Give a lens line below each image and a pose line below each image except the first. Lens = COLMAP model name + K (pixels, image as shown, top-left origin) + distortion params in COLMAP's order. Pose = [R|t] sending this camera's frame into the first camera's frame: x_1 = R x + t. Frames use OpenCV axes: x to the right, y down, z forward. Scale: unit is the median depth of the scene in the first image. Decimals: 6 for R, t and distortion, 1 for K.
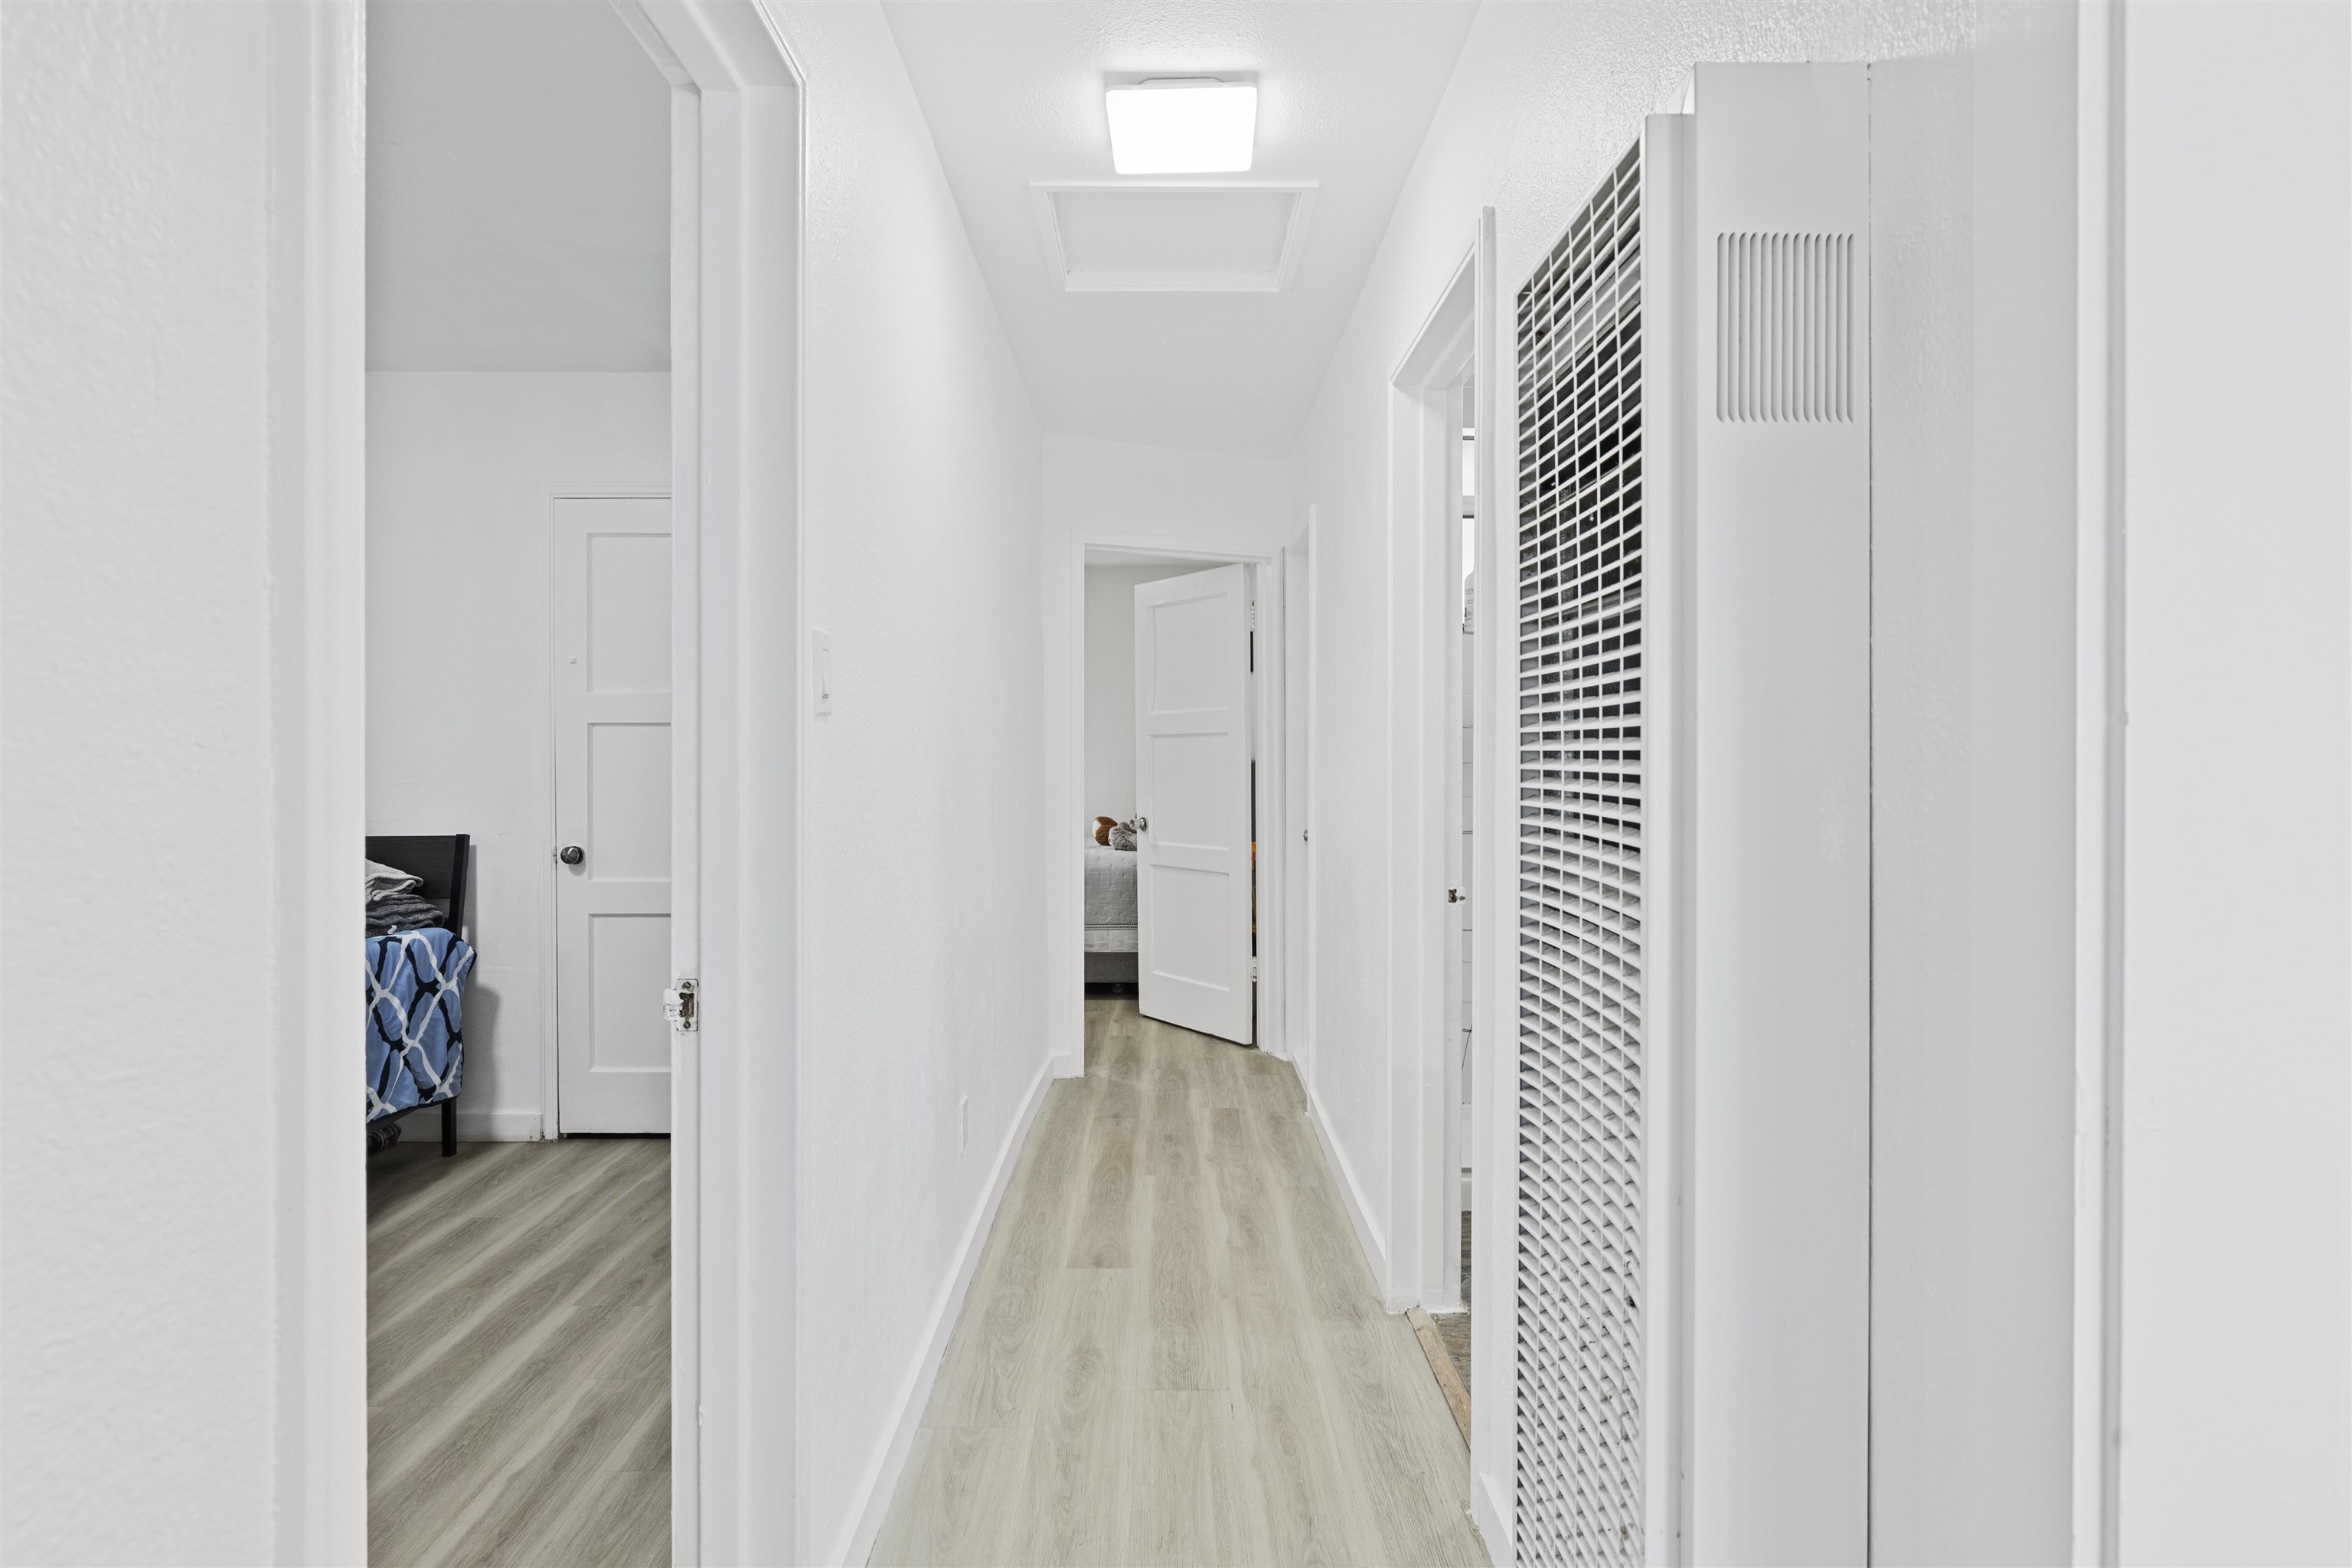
lens RADIAL K [[1267.5, 0, 1177.0], [0, 1267.5, 767.3], [0, 0, 1]] dist [-0.002902, 0.000786]
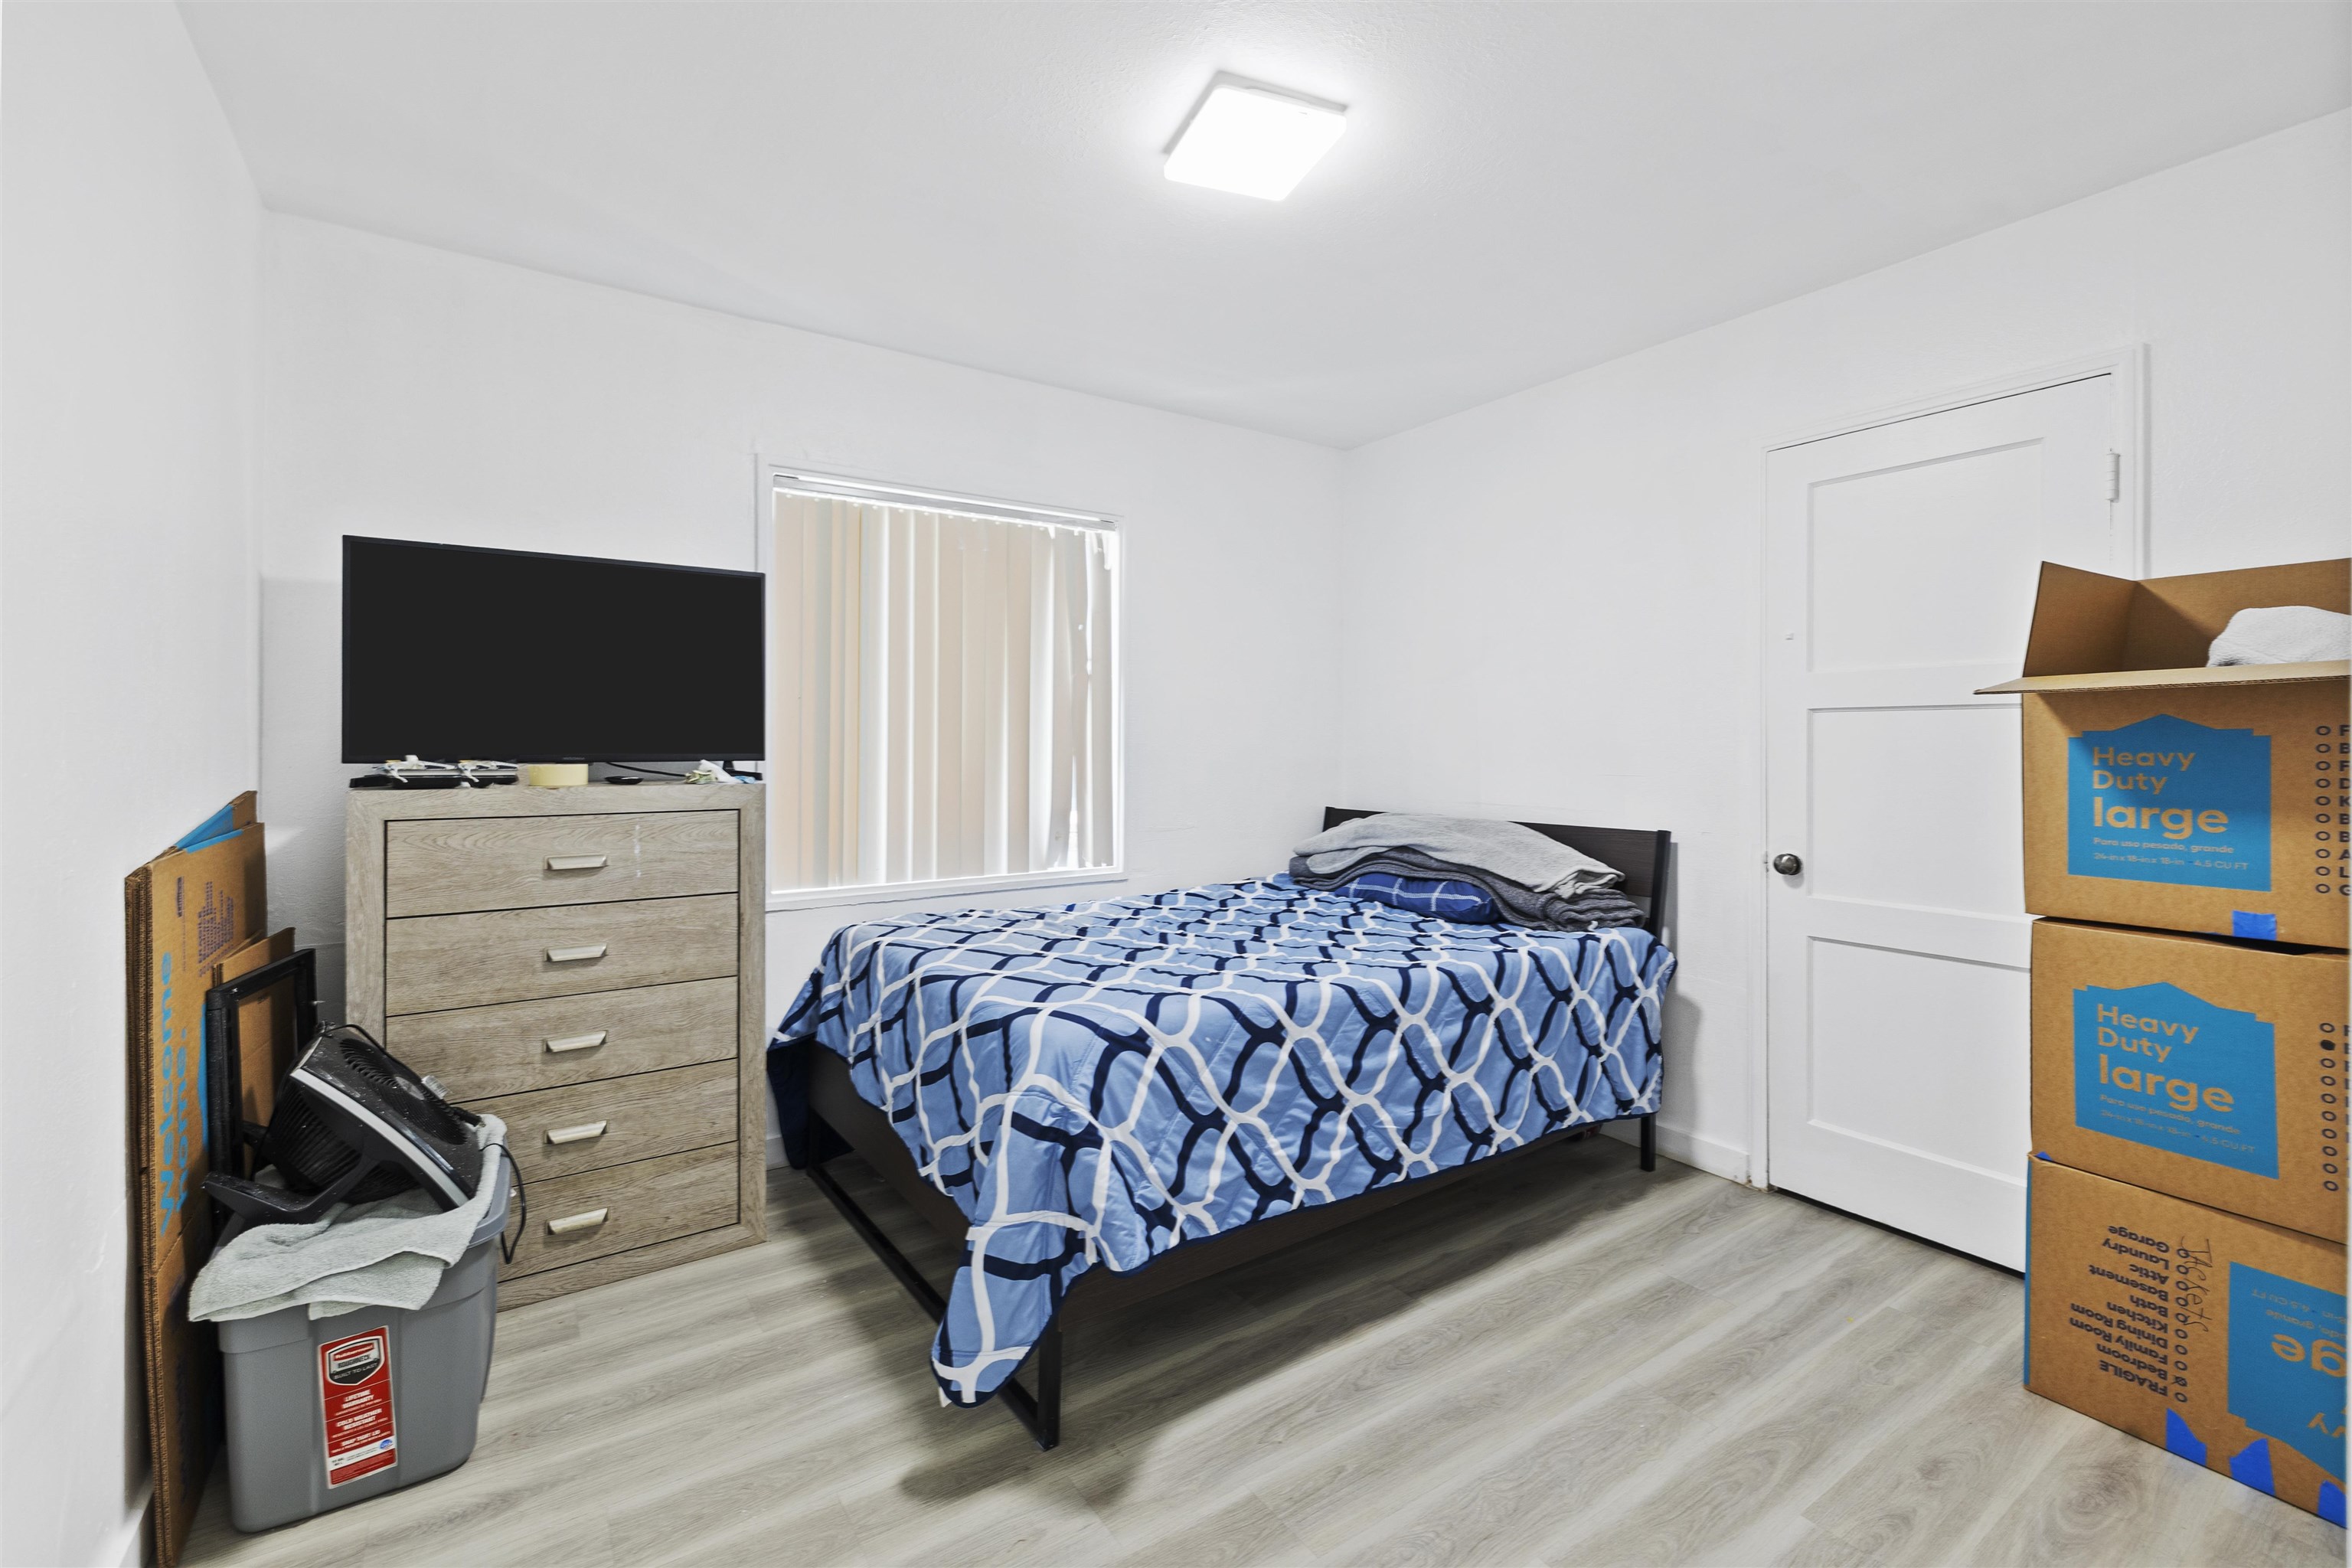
lens RADIAL K [[999.2, 0, 1188.3], [0, 999.2, 749.3], [0, 0, 1]] dist [-0.000092, 0.001196]
pose [[0.570168, 0.002485, -0.821524, -0.164505], [-0.008005, 0.999965, -0.002531, -0.003172], [0.821489, 0.008020, 0.570168, 0.302078]]
